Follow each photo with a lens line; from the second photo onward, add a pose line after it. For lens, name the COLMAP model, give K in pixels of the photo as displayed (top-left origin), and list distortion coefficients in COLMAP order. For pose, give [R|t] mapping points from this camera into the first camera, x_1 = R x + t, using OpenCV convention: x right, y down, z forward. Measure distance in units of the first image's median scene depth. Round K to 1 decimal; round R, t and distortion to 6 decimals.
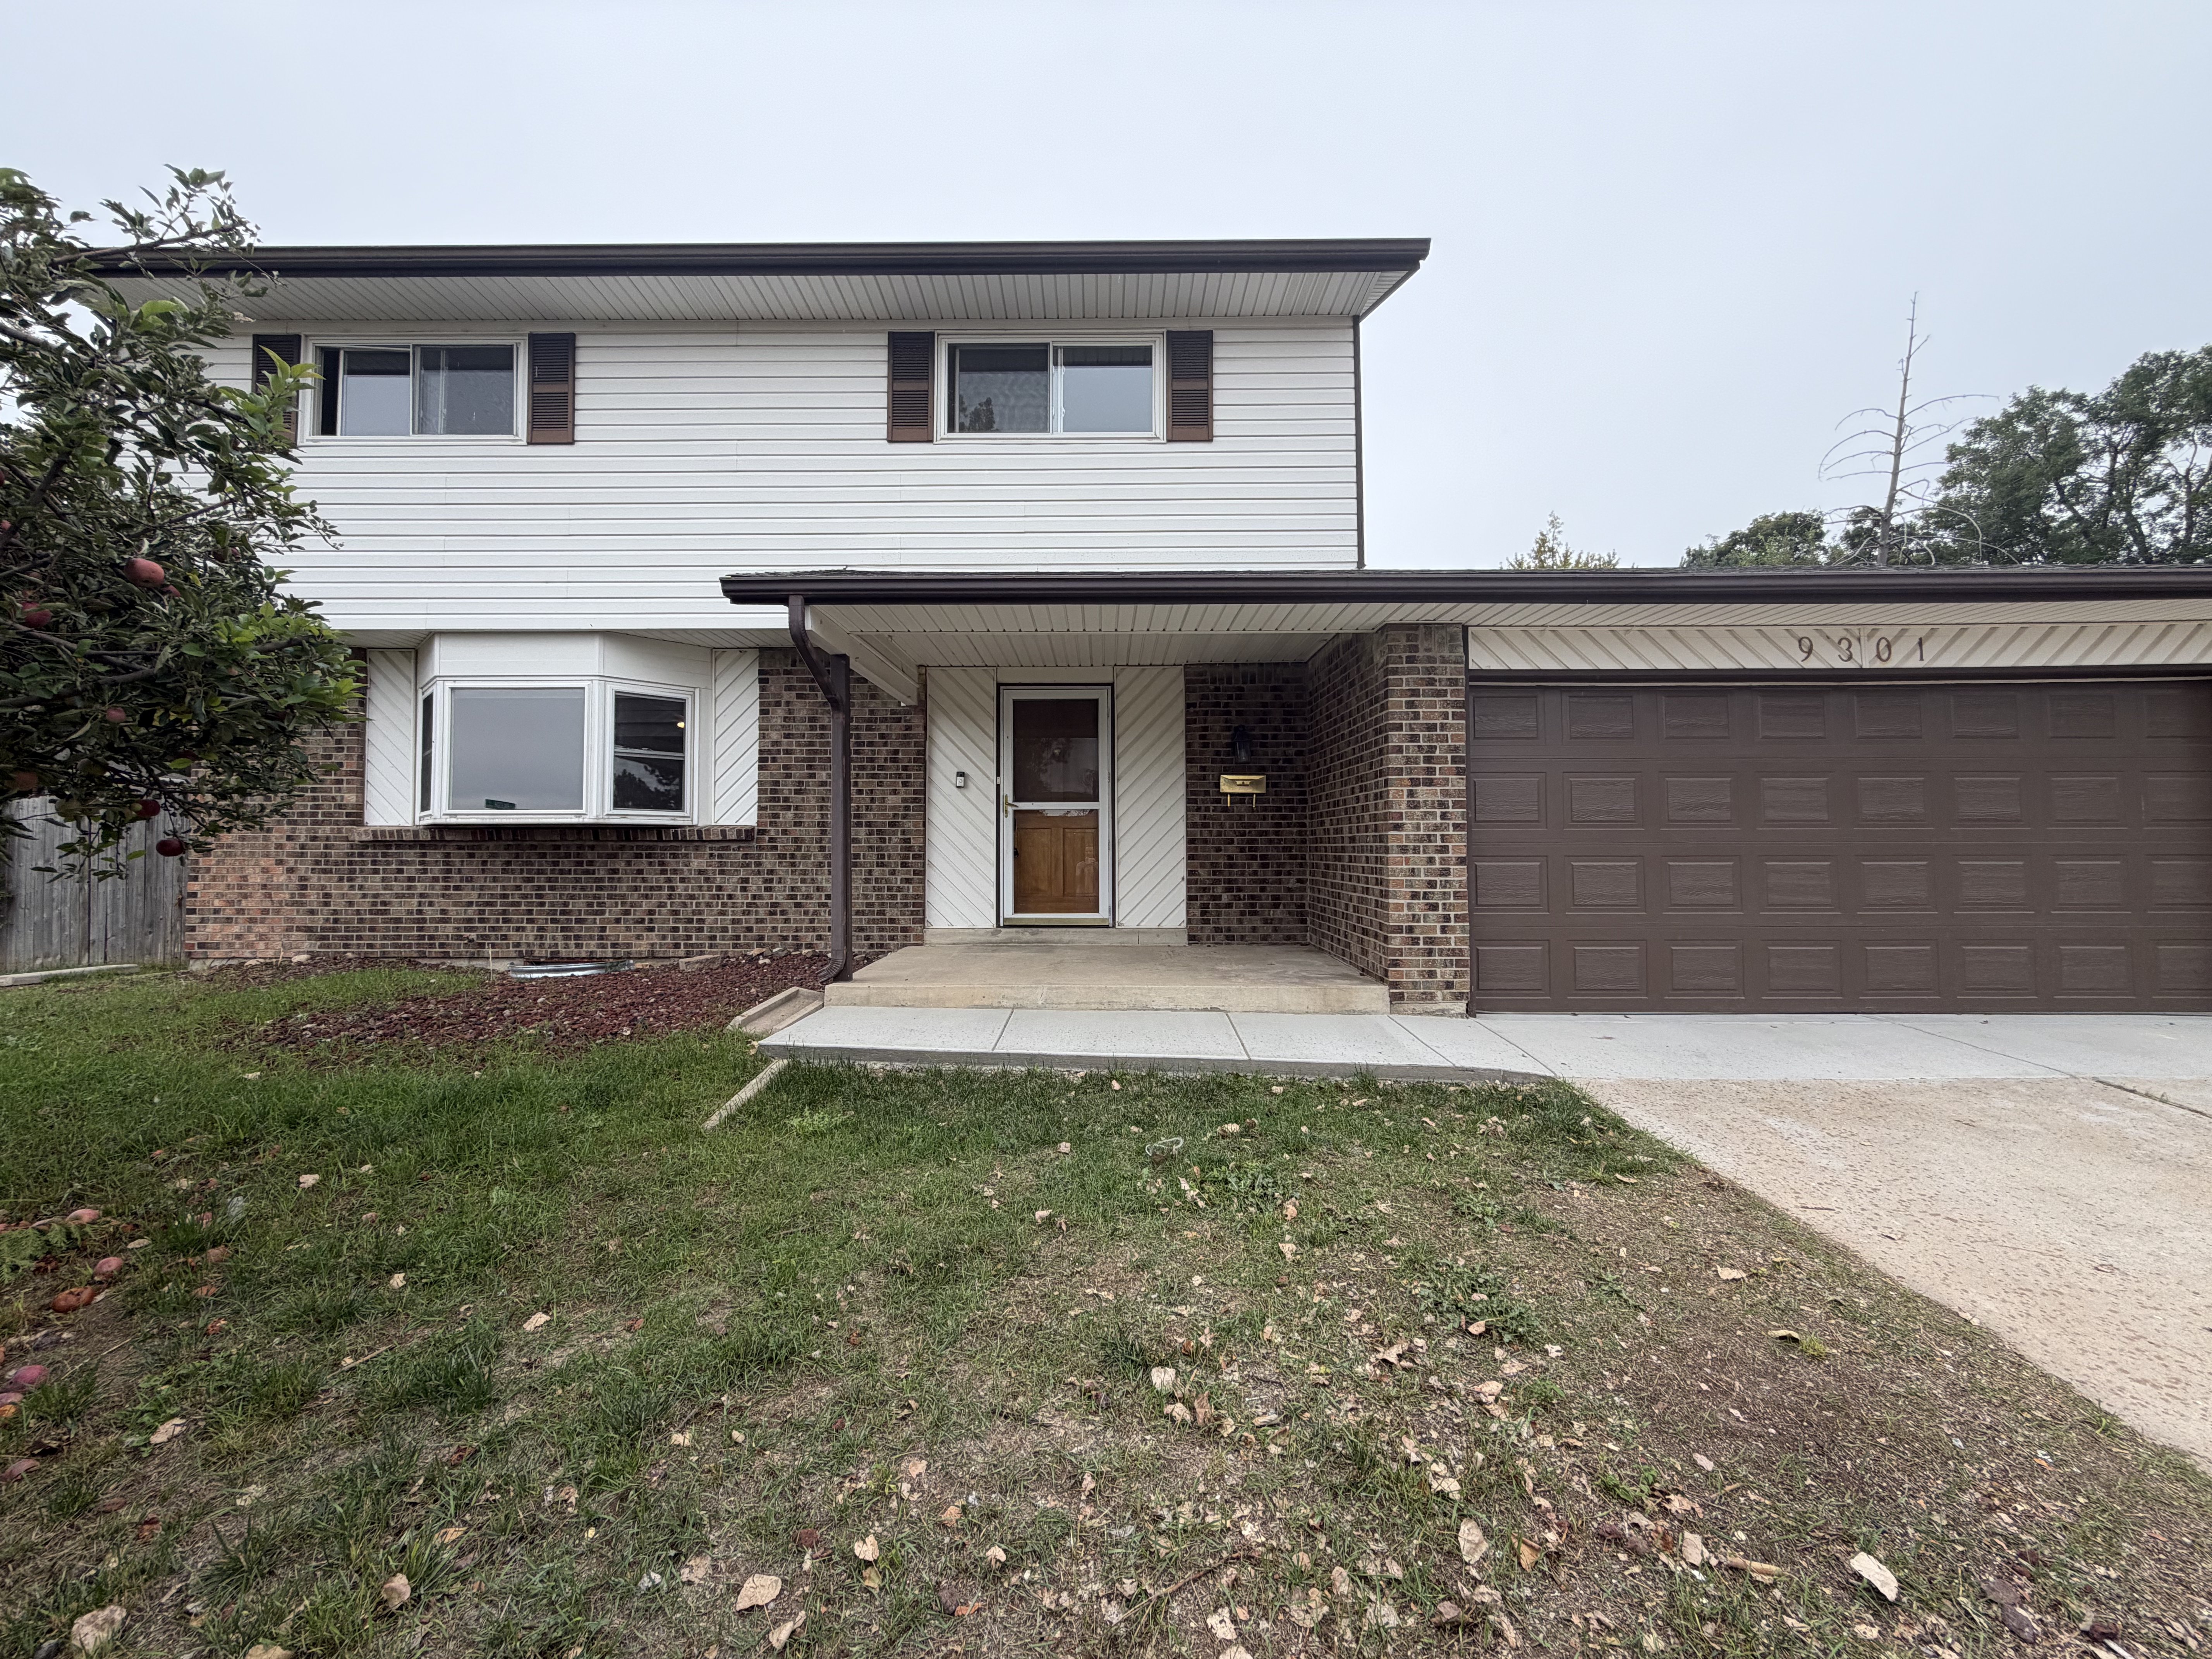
lens RADIAL K [[876.5, 0, 1106.0], [0, 876.5, 829.5], [0, 0, 1]] dist [0.000099, 0.000169]
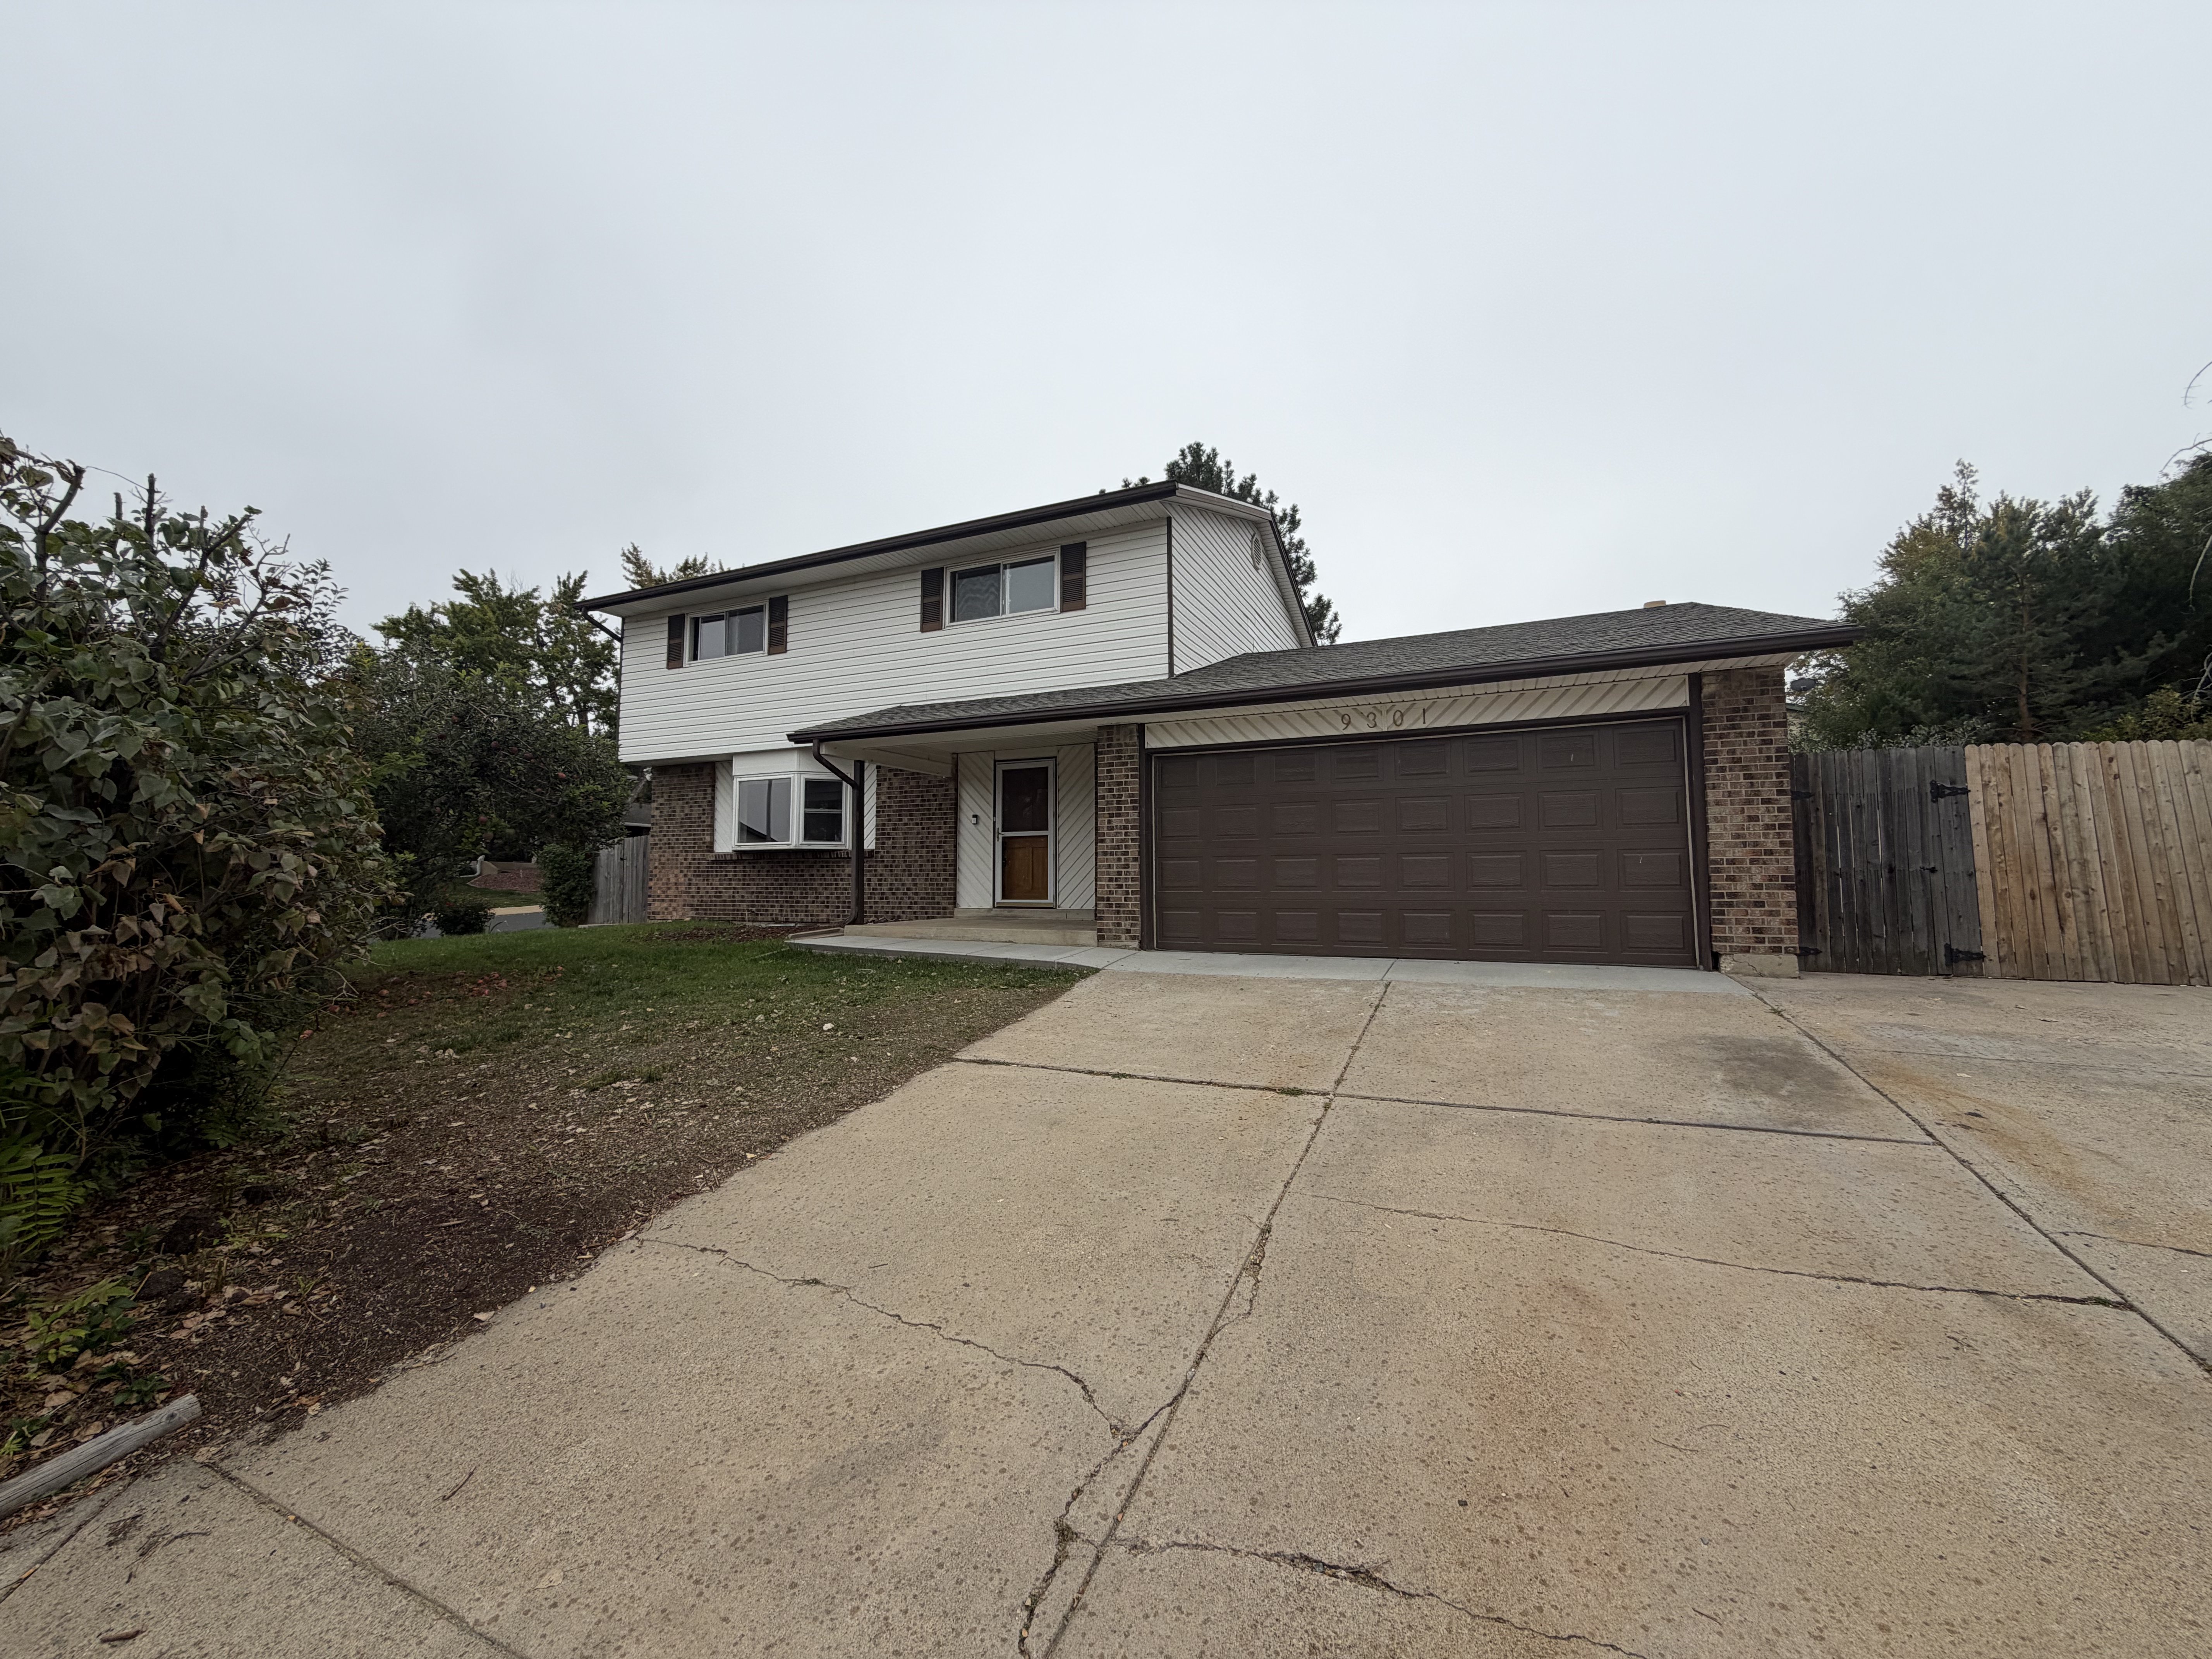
lens RADIAL K [[876.5, 0, 1106.0], [0, 876.5, 829.5], [0, 0, 1]] dist [0.000099, 0.000169]
pose [[0.914344, -0.026475, -0.404073, 0.790030], [0.012179, 0.999207, -0.037910, 0.030883], [0.404756, 0.029741, 0.913941, -0.457119]]
